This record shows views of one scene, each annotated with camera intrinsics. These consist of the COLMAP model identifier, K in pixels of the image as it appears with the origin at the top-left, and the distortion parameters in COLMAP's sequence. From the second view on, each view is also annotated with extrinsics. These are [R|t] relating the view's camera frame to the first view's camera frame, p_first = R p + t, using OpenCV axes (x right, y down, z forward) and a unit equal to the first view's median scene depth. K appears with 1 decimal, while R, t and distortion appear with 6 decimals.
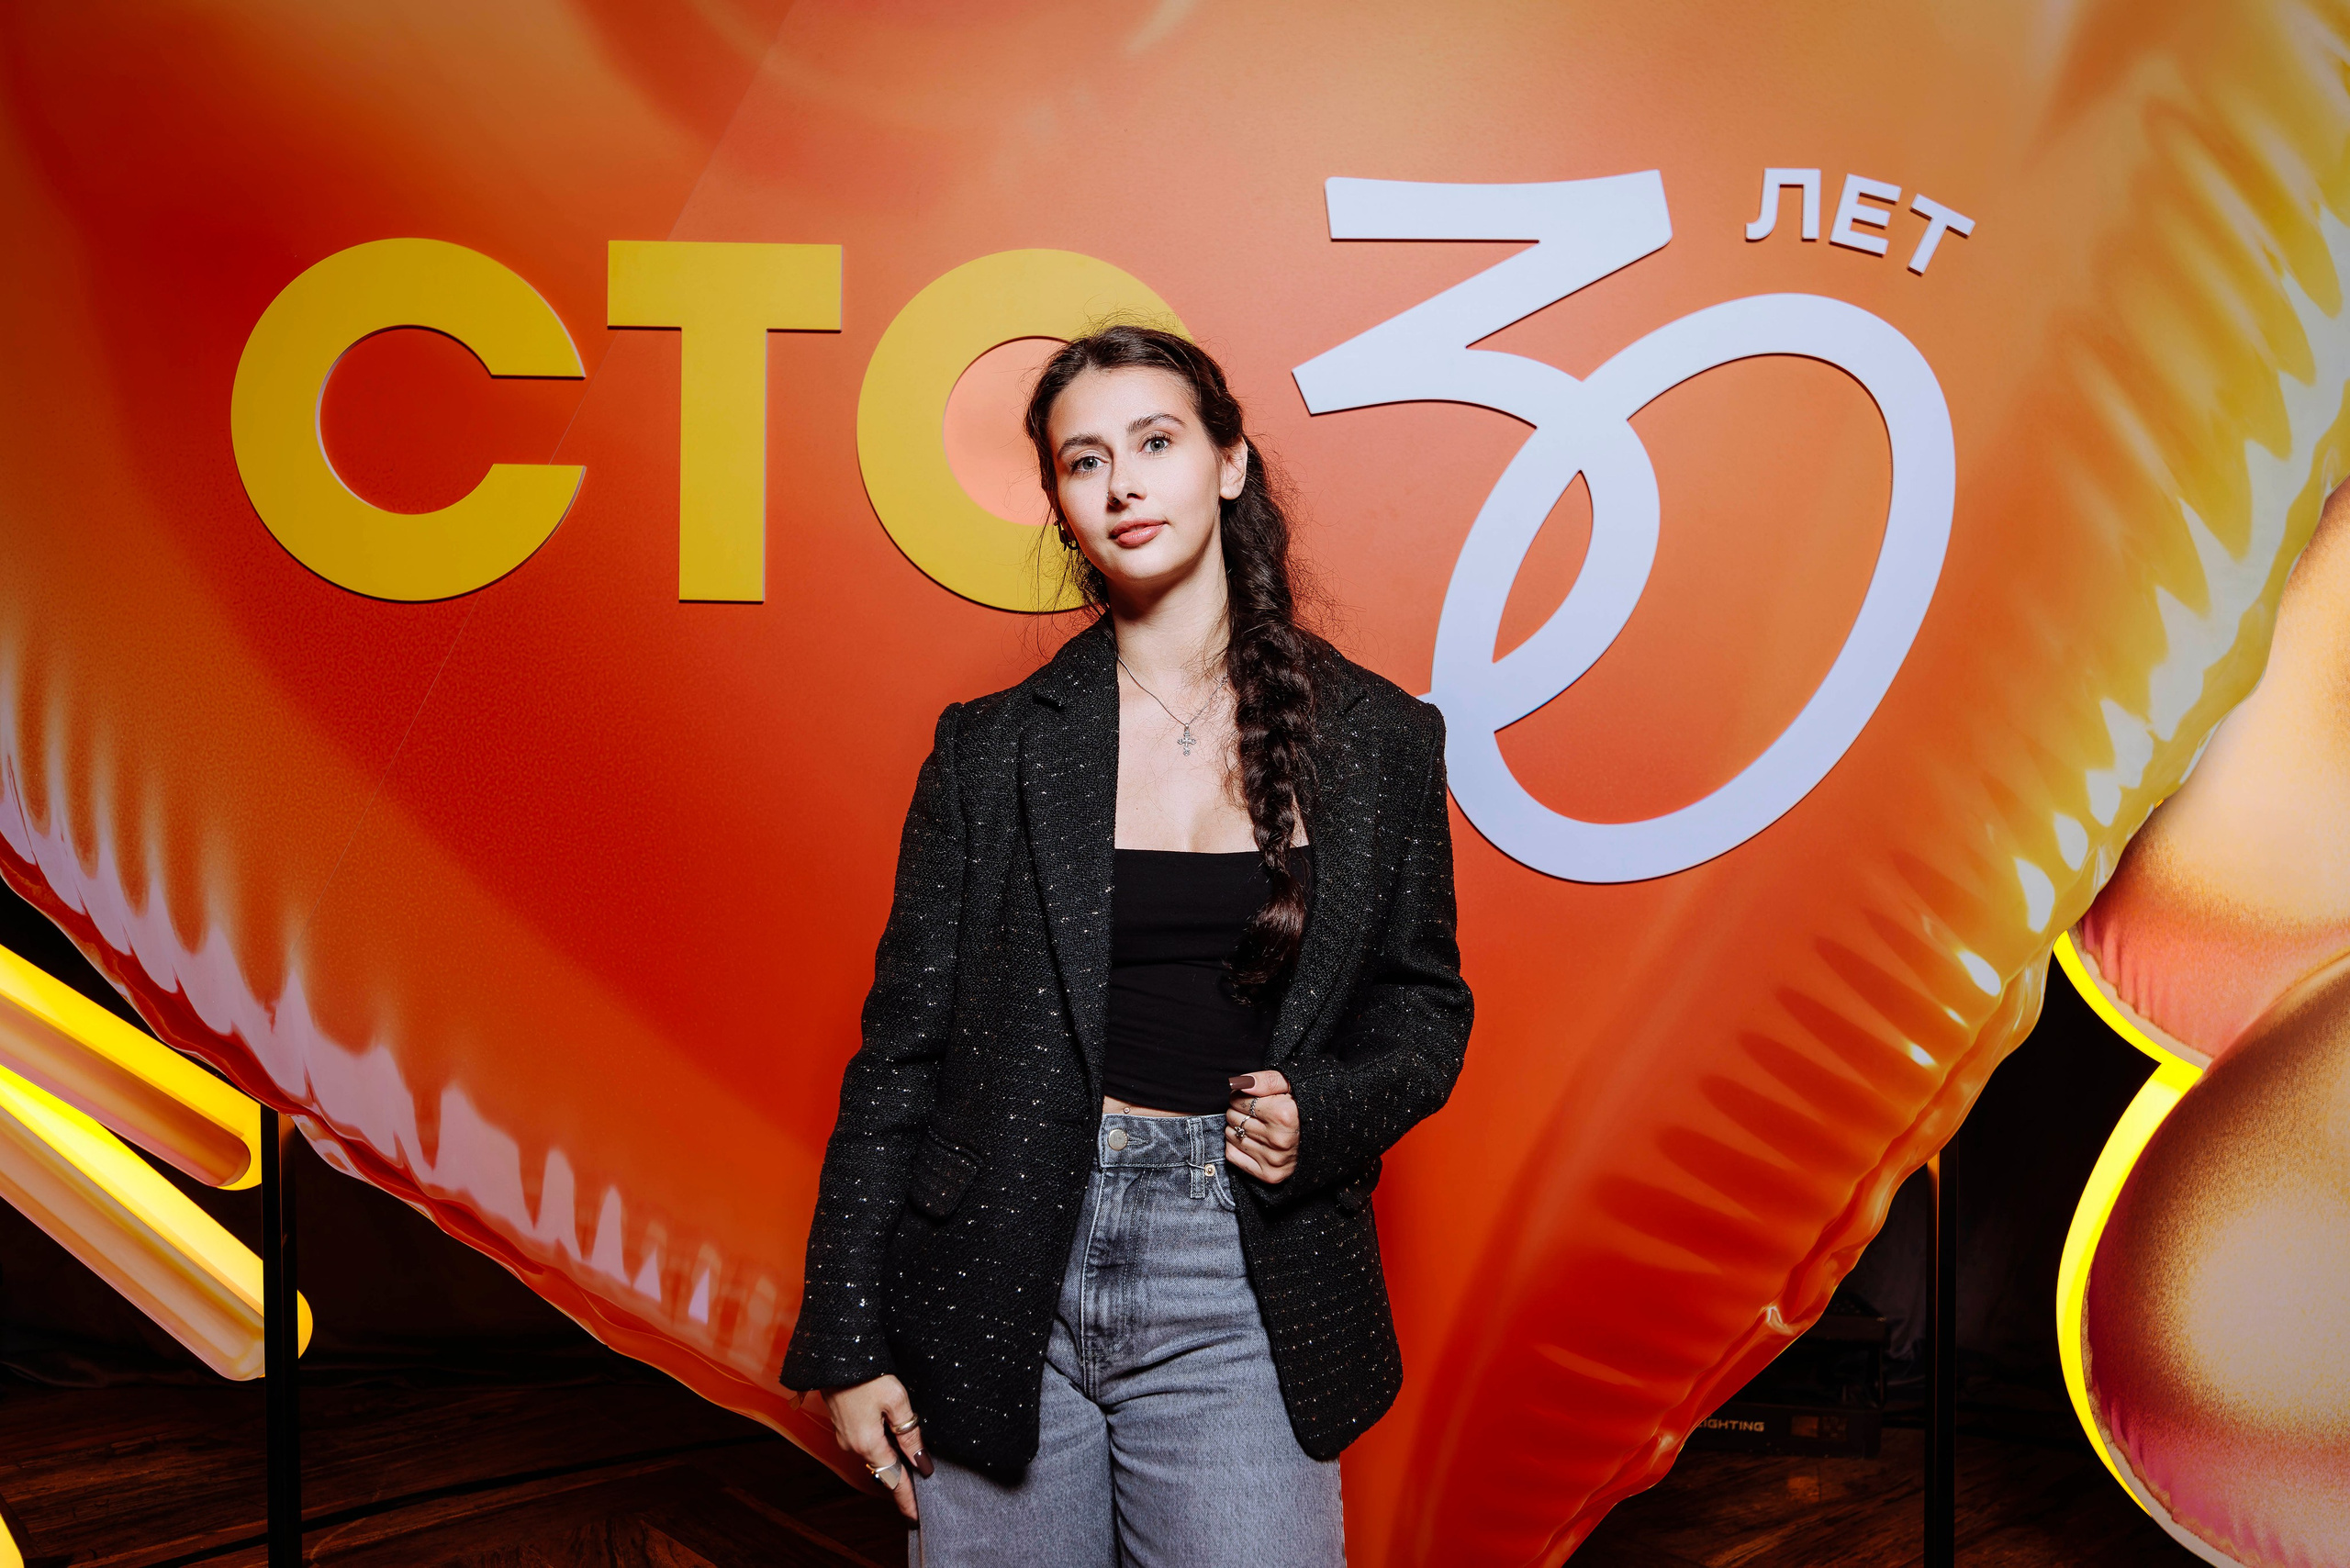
lens RADIAL K [[2013.6, 0, 1239.1], [0, 2013.6, 815.6], [0, 0, 1]] dist [0.006233, -0.006256]
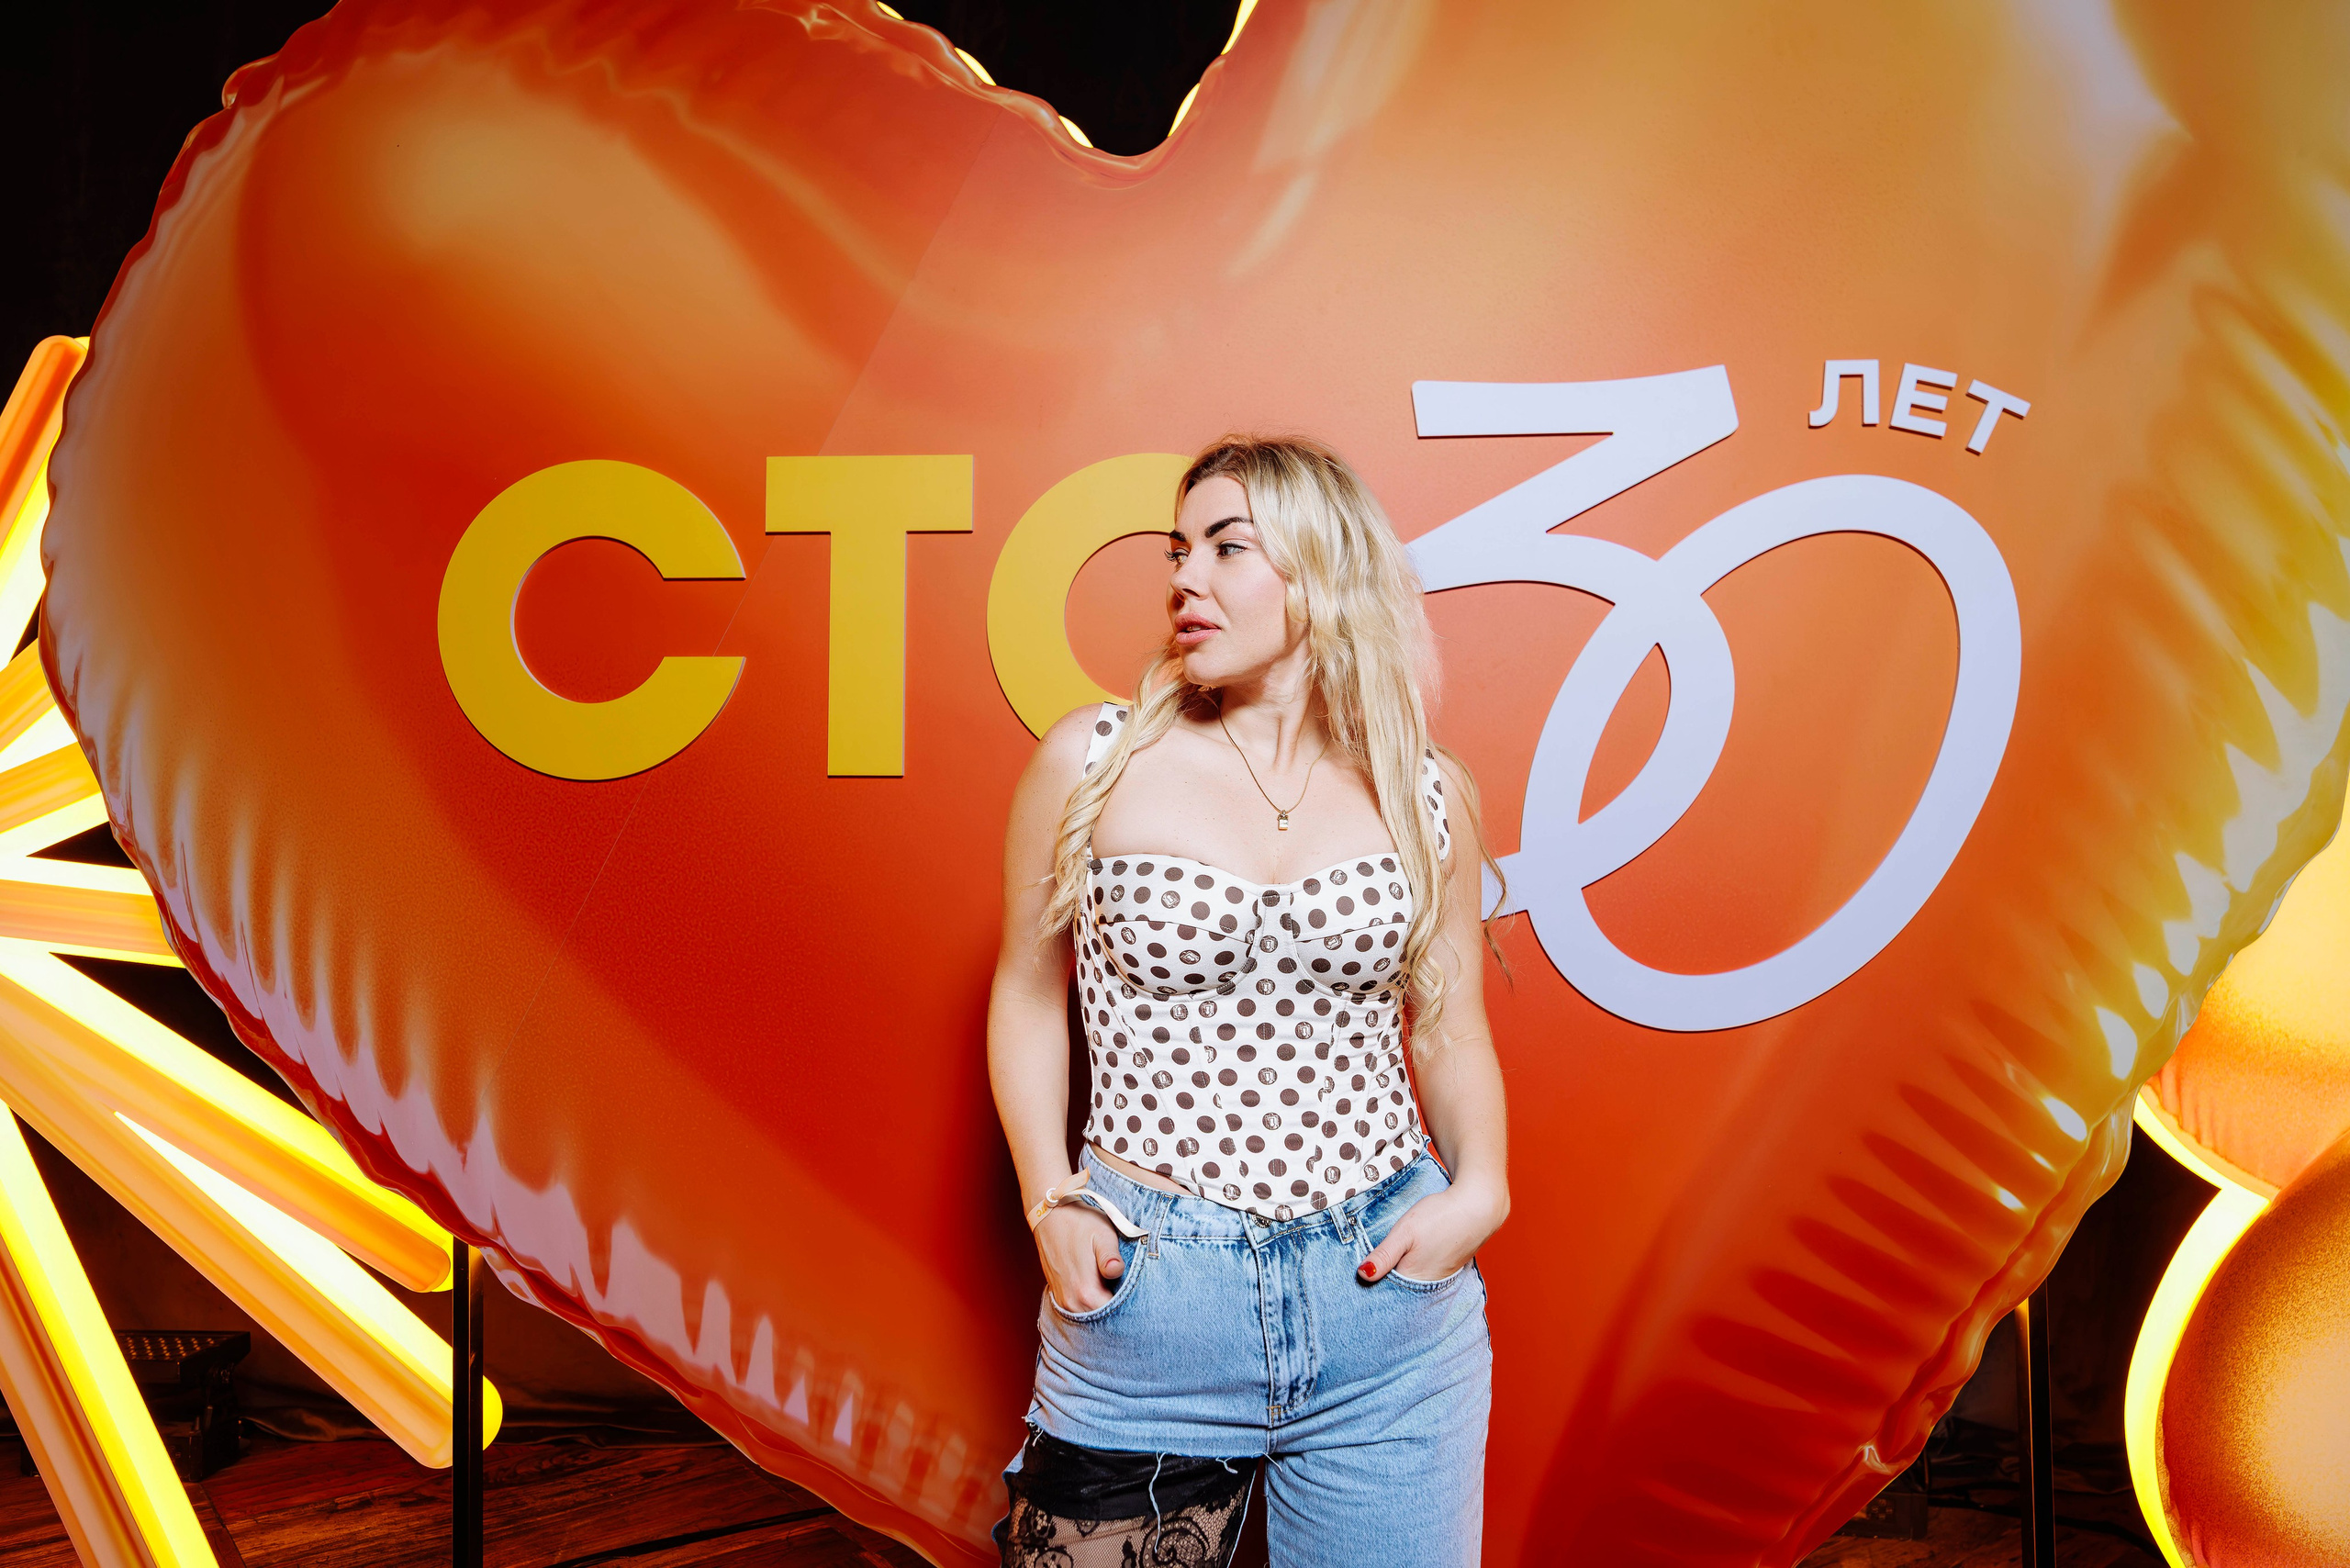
lens RADIAL K [[1644.1, 0, 1157.6], [0, 1644.1, 789.0], [0, 0, 1]] dist [0.003226, 0.001324]
pose [[0.997508, -0.013798, -0.069192, -0.035332], [0.009374, 0.997914, -0.063870, -0.040700], [0.069929, 0.063063, 0.995557, 0.116649]]
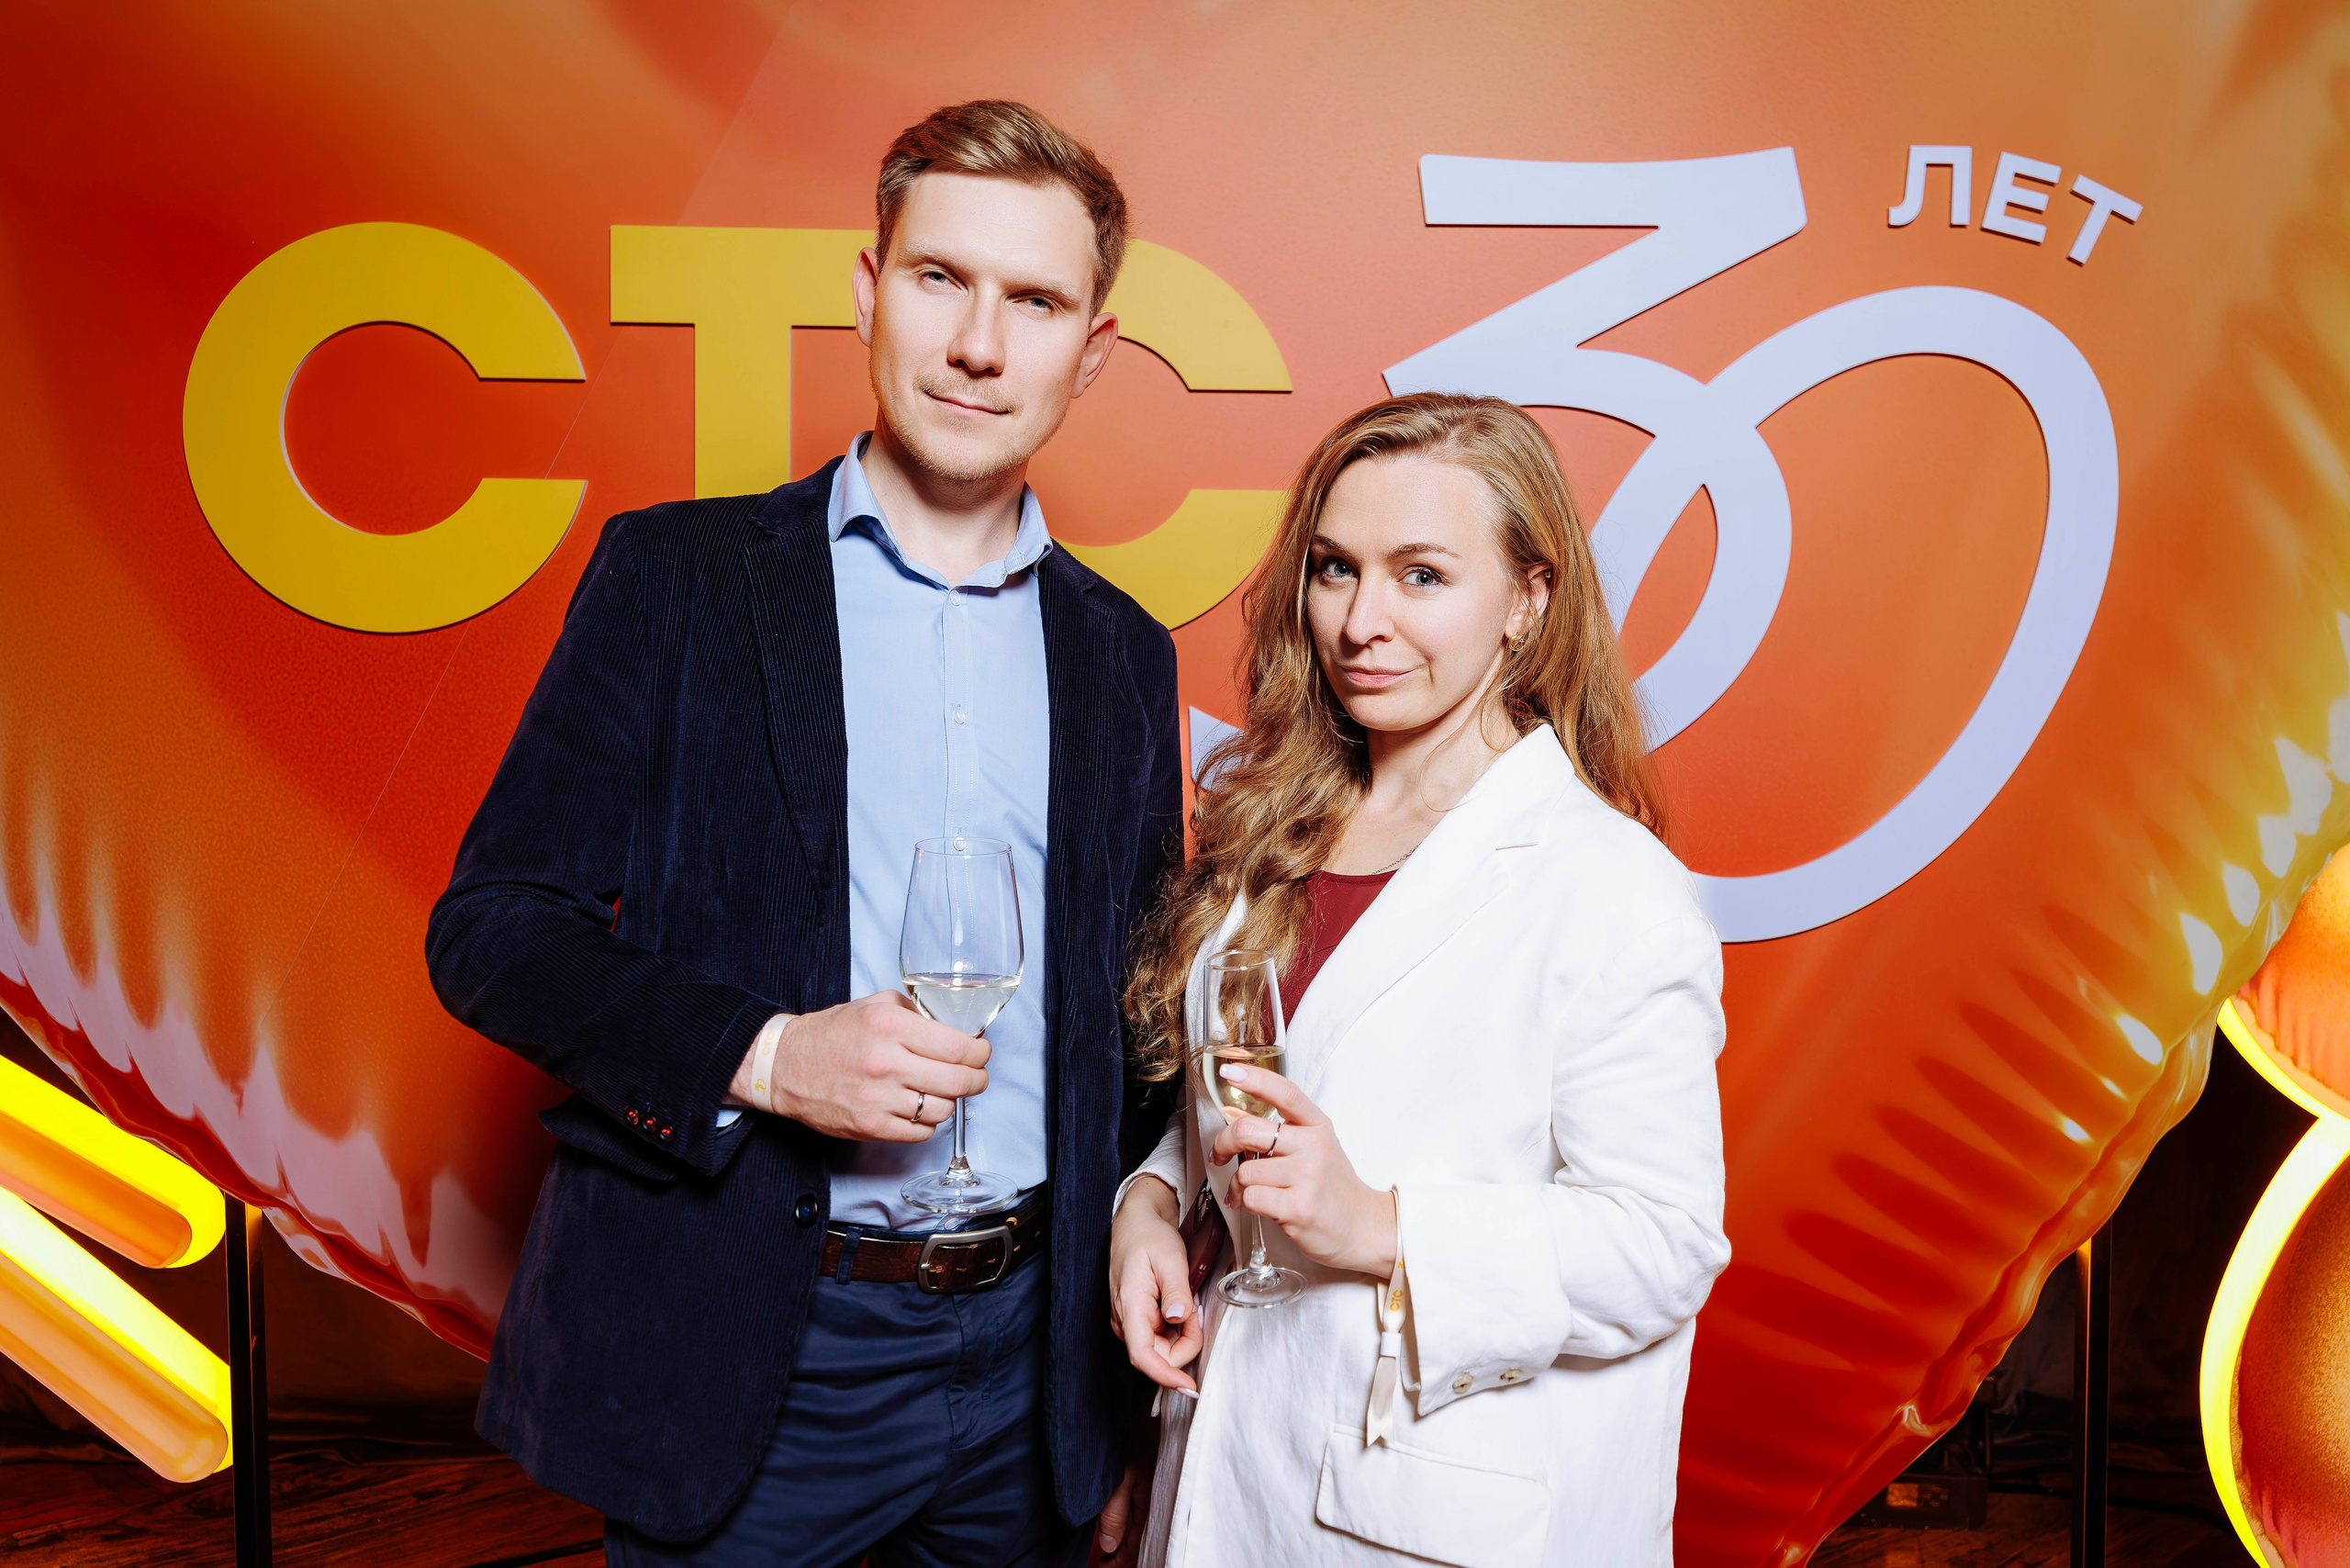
lens RADIAL K [[2279.4, 0, 1232.1], [0, 2279.4, 804.2], [0, 0, 1]] dist [0.004186, 0.000000]
pose [[0.999797, -0.004273, 0.019665, -0.060156], [0.003683, 0.999545, 0.029931, -0.059563], [-0.019784, -0.029852, 0.999359, -0.014277]]
